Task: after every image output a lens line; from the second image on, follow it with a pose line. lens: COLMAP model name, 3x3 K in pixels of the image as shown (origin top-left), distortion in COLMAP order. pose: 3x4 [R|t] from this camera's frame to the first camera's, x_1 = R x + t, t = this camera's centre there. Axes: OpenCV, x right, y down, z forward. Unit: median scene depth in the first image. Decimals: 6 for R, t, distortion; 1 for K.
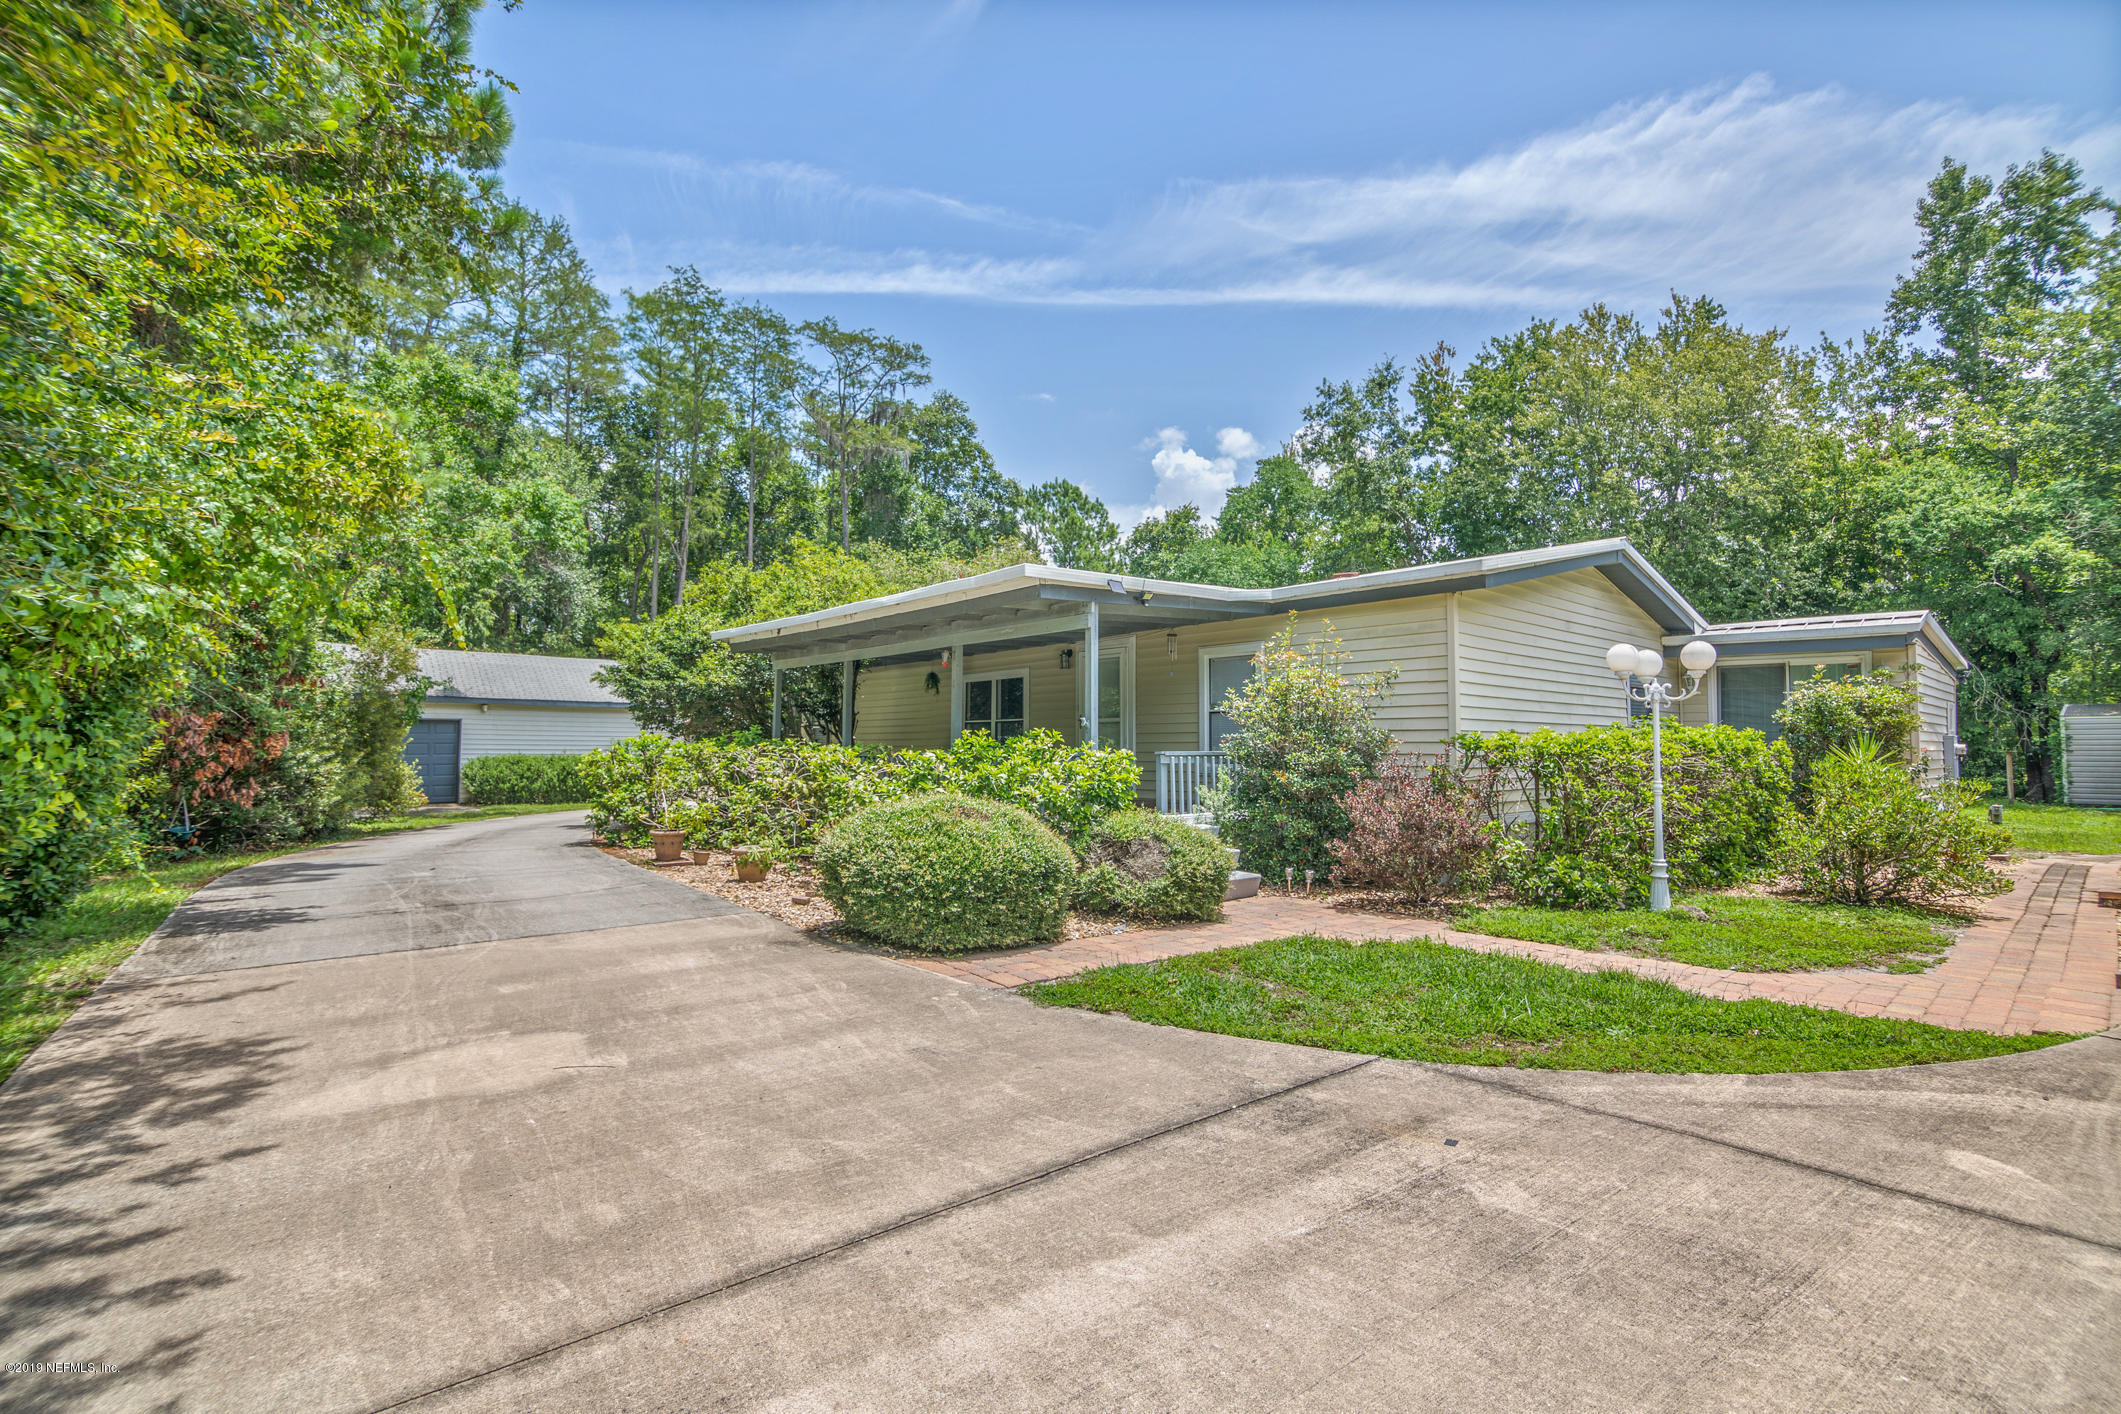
lens RADIAL K [[958.3, 0, 1061.8], [0, 958.3, 698.3], [0, 0, 1]] dist [-0.004872, -0.005136]
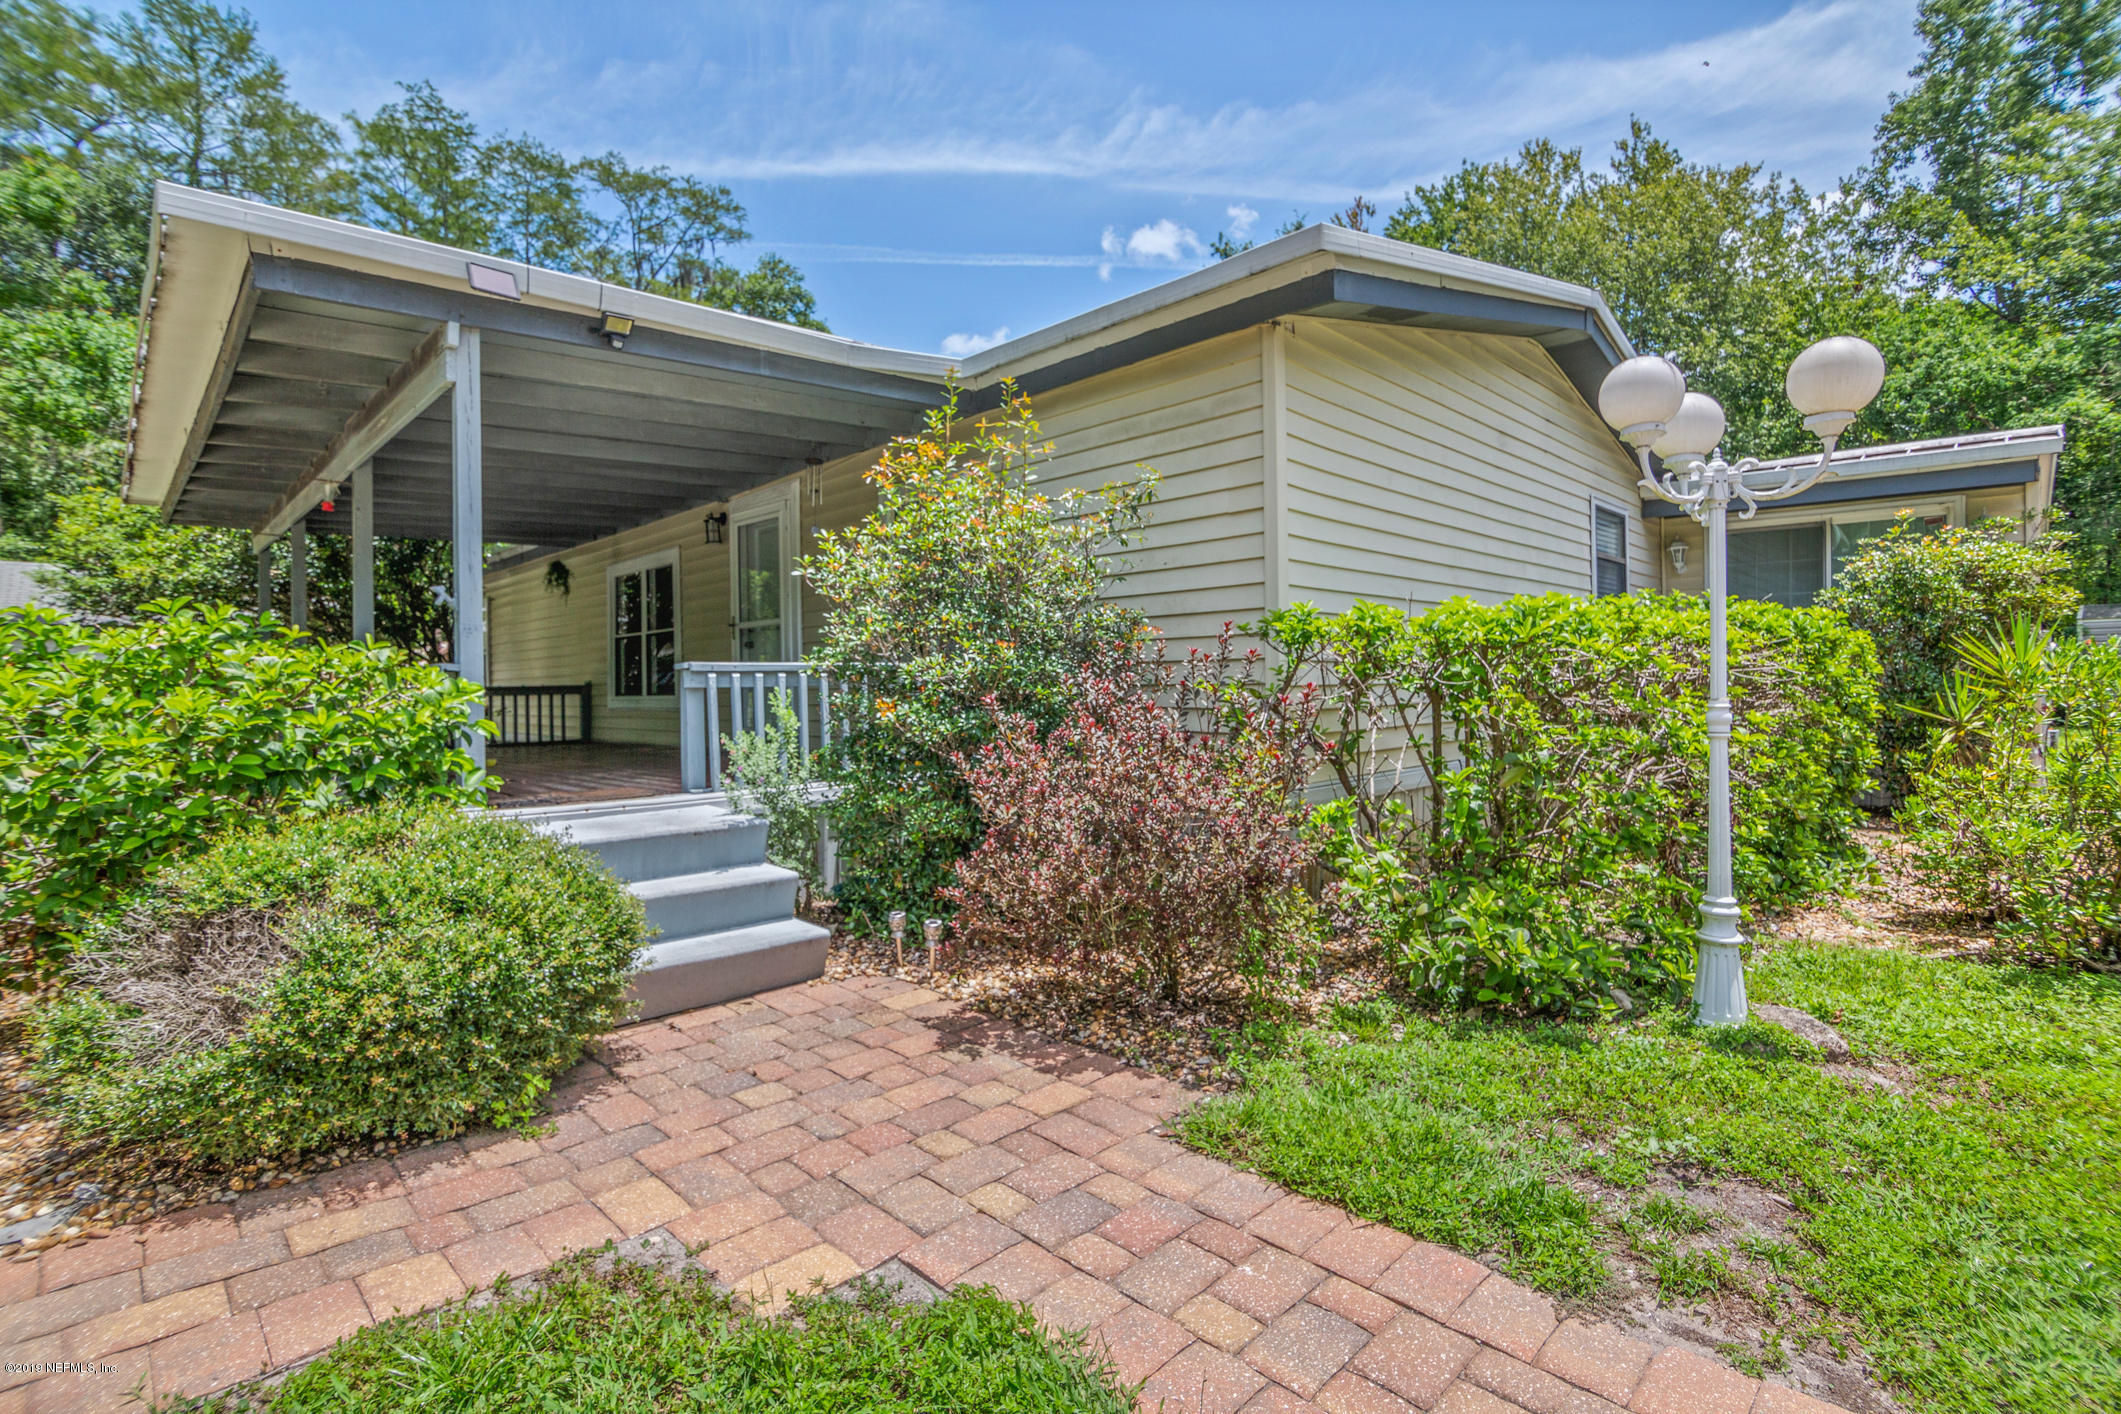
lens RADIAL K [[980.8, 0, 1056.0], [0, 980.8, 700.9], [0, 0, 1]] dist [-0.021201, 0.005826]
pose [[0.997872, -0.019162, 0.062318, 0.091291], [0.014882, 0.997544, 0.068446, 0.015245], [-0.063477, -0.067373, 0.995707, 0.174281]]
